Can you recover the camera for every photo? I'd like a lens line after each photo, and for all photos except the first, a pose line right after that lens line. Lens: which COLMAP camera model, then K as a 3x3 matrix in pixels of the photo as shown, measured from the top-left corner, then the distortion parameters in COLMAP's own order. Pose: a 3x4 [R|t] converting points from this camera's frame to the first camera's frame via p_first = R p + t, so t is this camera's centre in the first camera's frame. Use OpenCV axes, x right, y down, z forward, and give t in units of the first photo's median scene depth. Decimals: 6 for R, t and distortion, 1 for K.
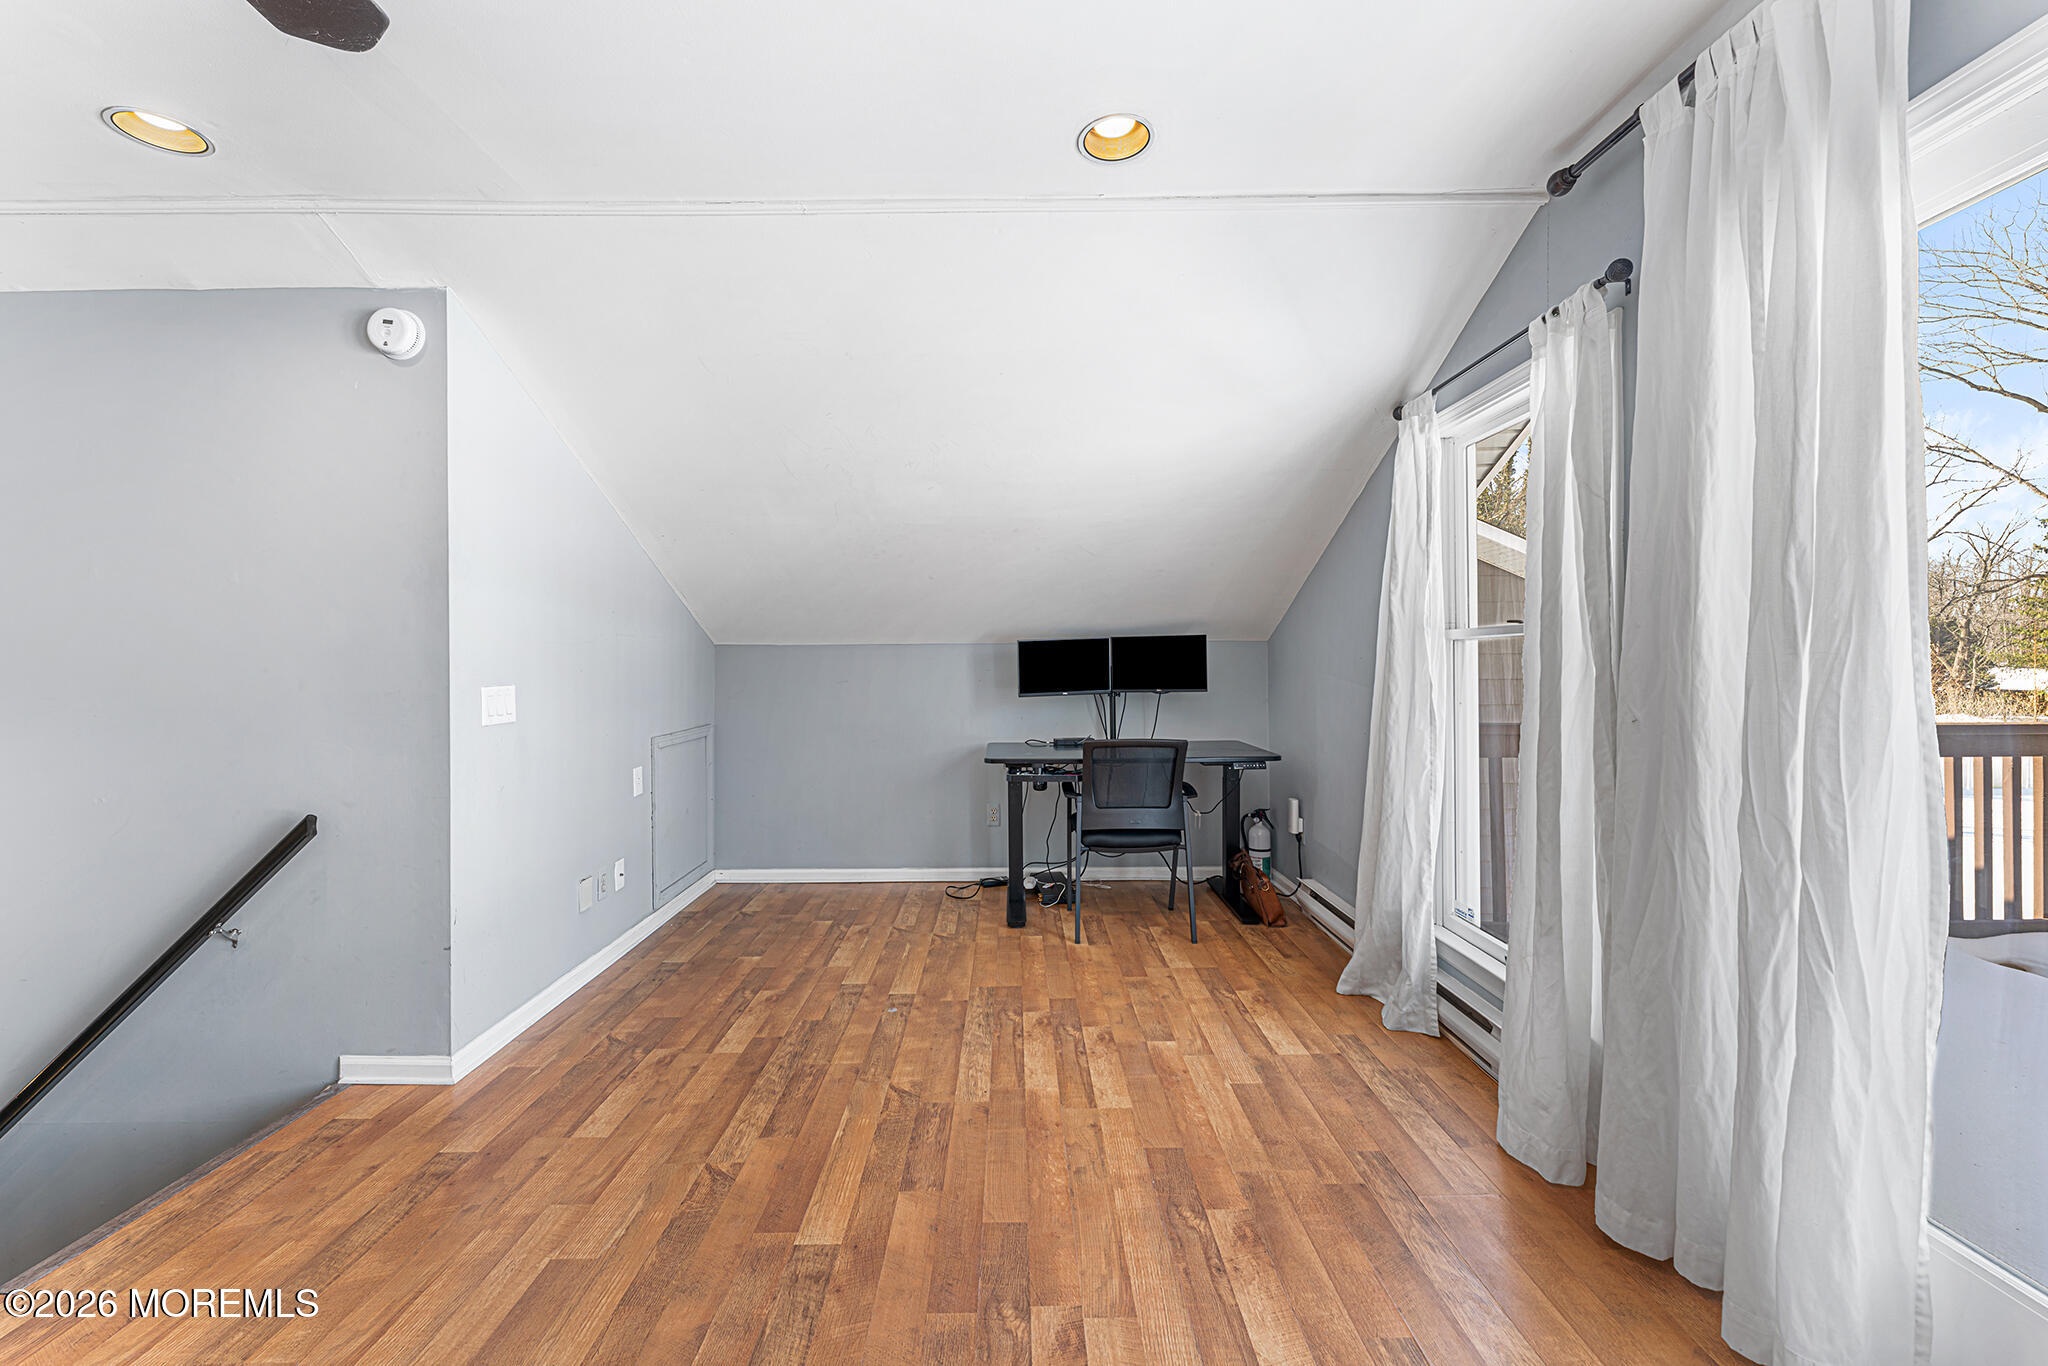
lens RADIAL K [[831.1, 0, 1022.8], [0, 831.1, 657.9], [0, 0, 1]] dist [0.000942, -0.000039]
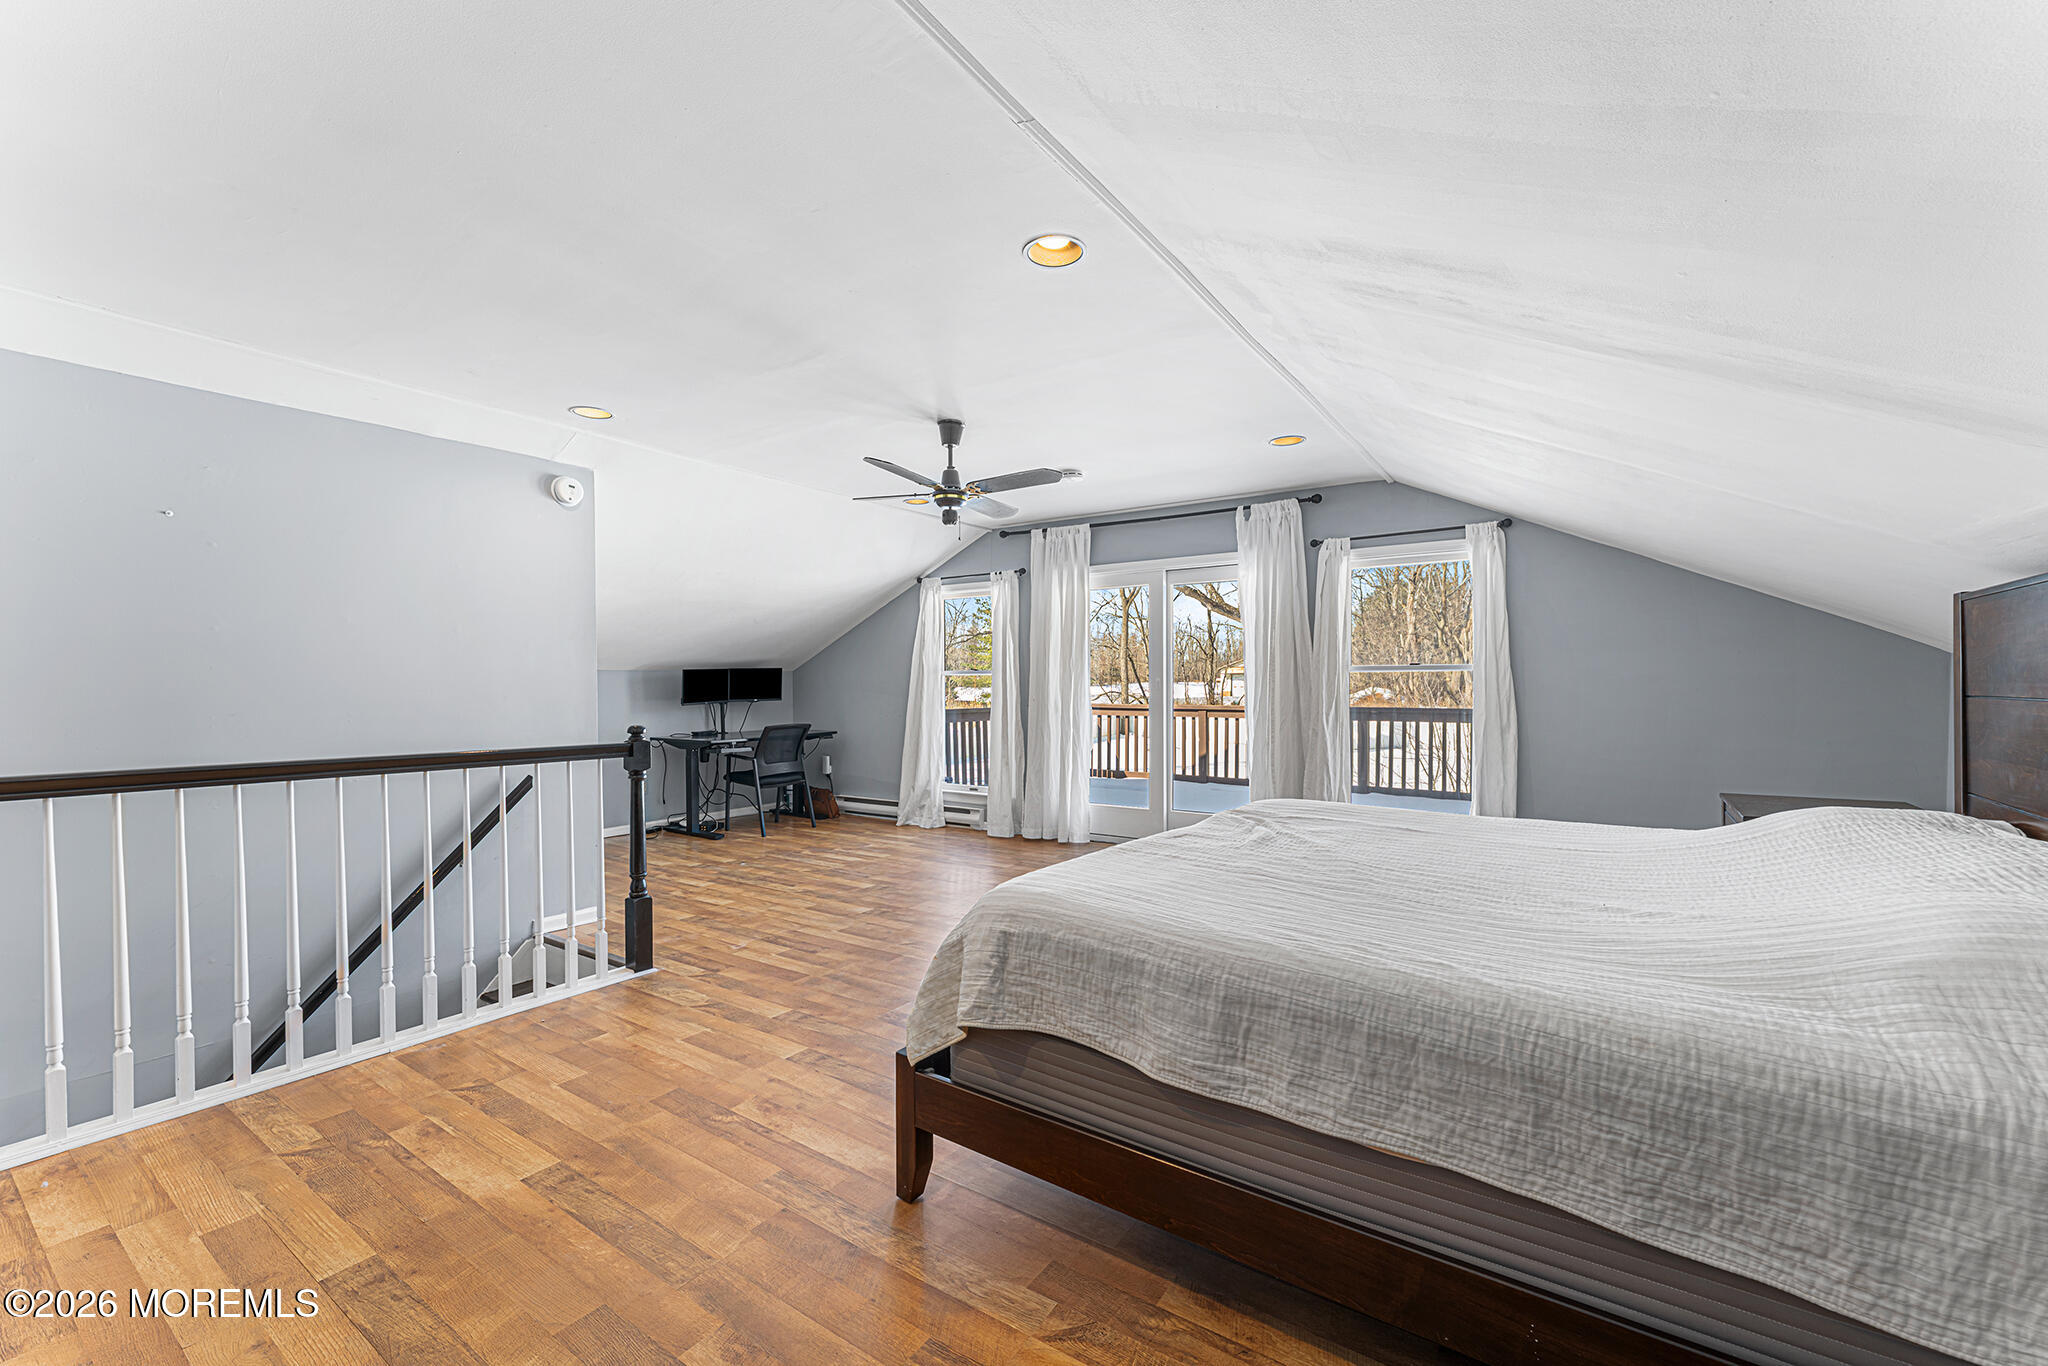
lens RADIAL K [[823.5, 0, 1025.9], [0, 823.5, 697.1], [0, 0, 1]] dist [0.000414, -0.000099]
pose [[0.571359, -0.011358, 0.820622, -1.596375], [-0.009184, 0.999753, 0.020232, -0.009758], [-0.820649, -0.019096, 0.571113, -0.743257]]
